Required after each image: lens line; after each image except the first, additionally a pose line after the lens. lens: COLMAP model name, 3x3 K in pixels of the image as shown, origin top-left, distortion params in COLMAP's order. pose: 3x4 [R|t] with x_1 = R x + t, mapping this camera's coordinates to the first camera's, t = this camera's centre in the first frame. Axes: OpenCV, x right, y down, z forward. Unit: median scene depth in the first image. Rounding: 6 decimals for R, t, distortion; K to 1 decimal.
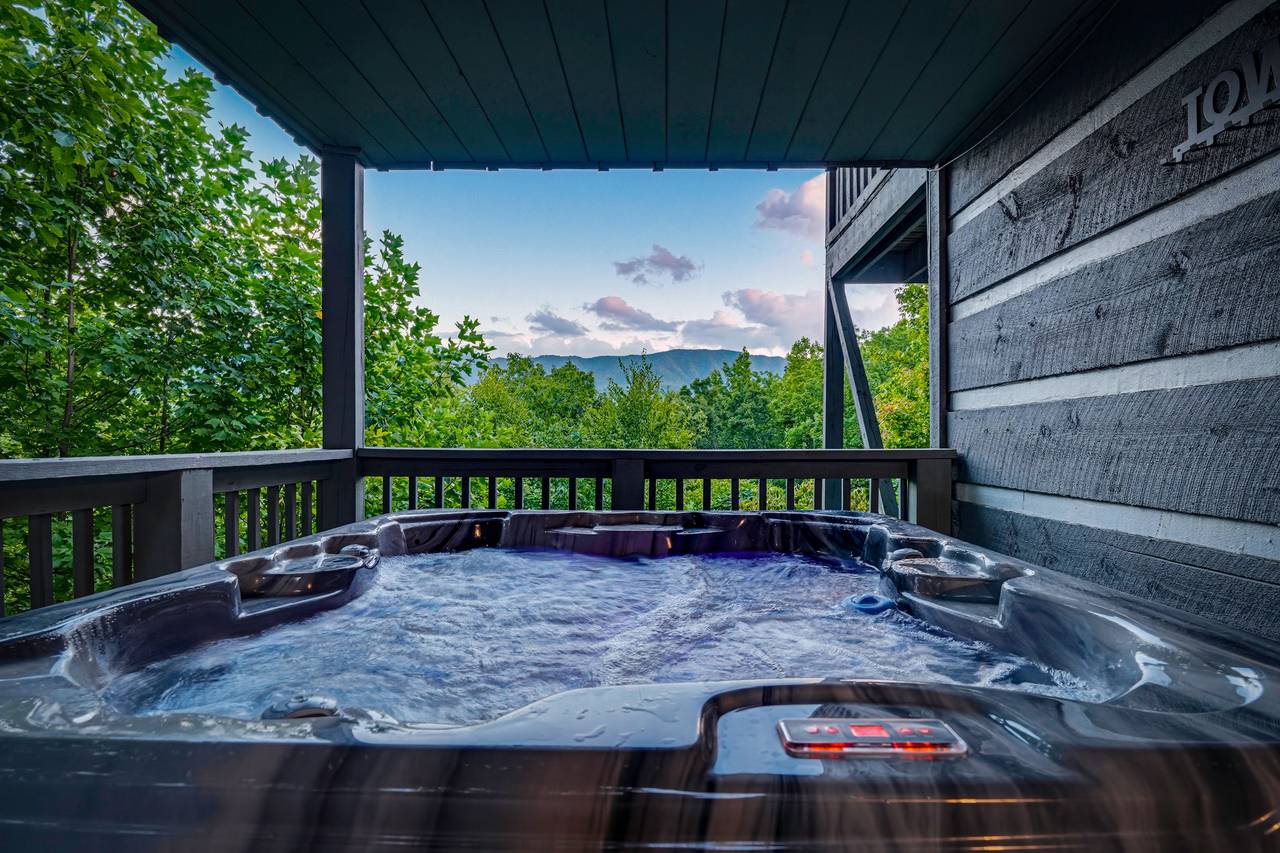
lens RADIAL K [[686.5, 0, 634.9], [0, 686.5, 455.1], [0, 0, 1]] dist [0.002762, -0.000227]
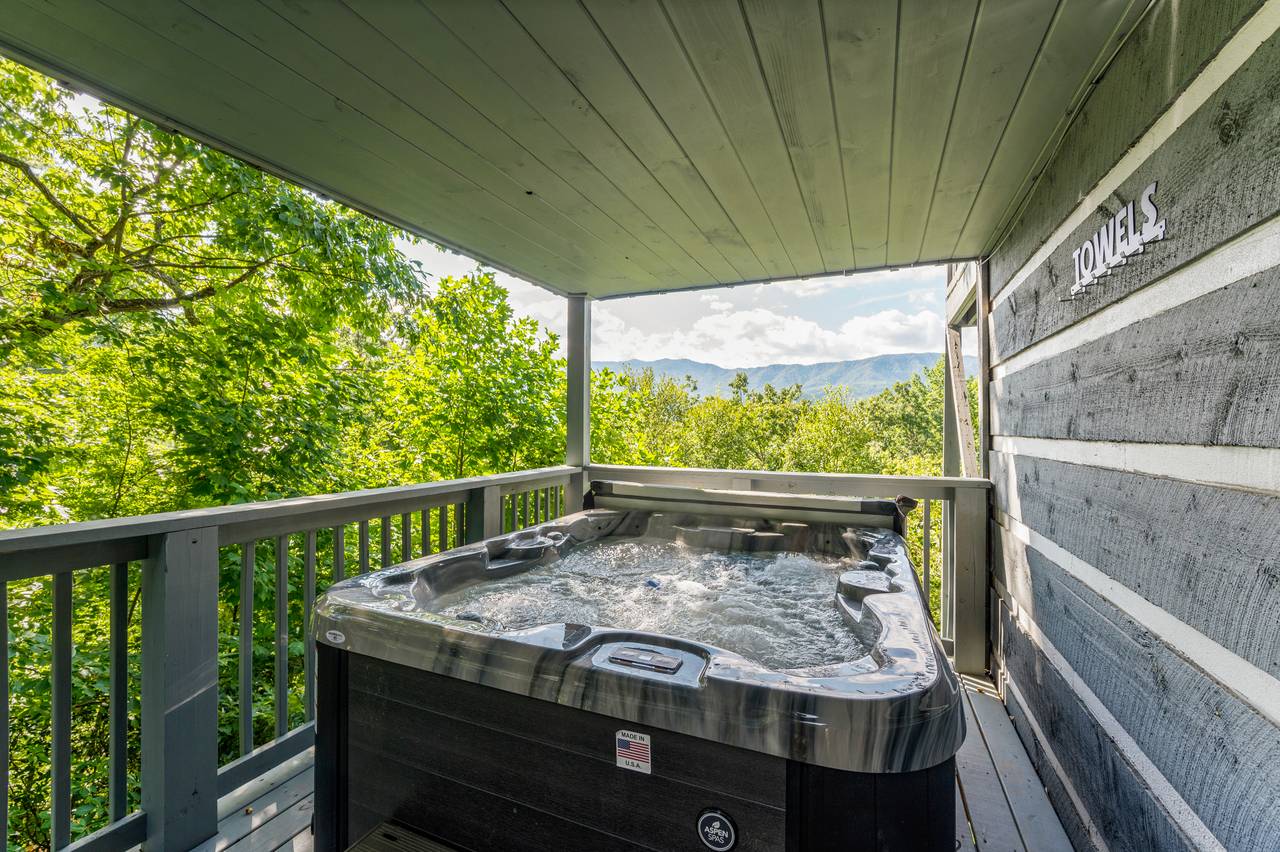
lens RADIAL K [[514.0, 0, 645.5], [0, 514.0, 435.5], [0, 0, 1]] dist [-0.002774, -0.000700]
pose [[0.929408, 0.003718, -0.369036, 0.264413], [-0.008489, 0.999900, -0.011306, -0.093941], [0.368957, 0.013641, 0.929346, -0.171246]]
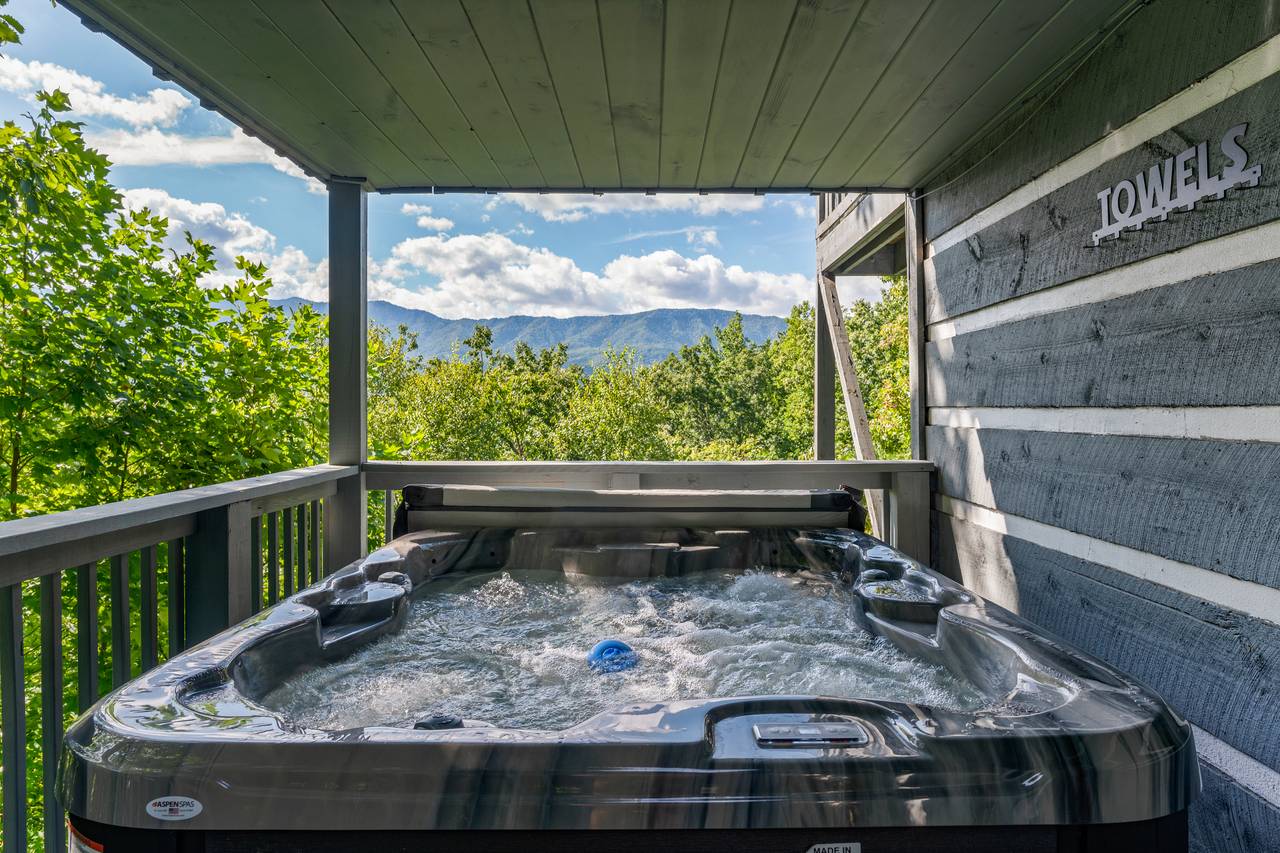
lens RADIAL K [[754.6, 0, 637.3], [0, 754.6, 420.6], [0, 0, 1]] dist [-0.000343, -0.005752]
pose [[0.999585, -0.006492, 0.028066, -0.028014], [0.006738, 0.999940, -0.008691, -0.080632], [-0.028008, 0.008877, 0.999568, -0.189642]]
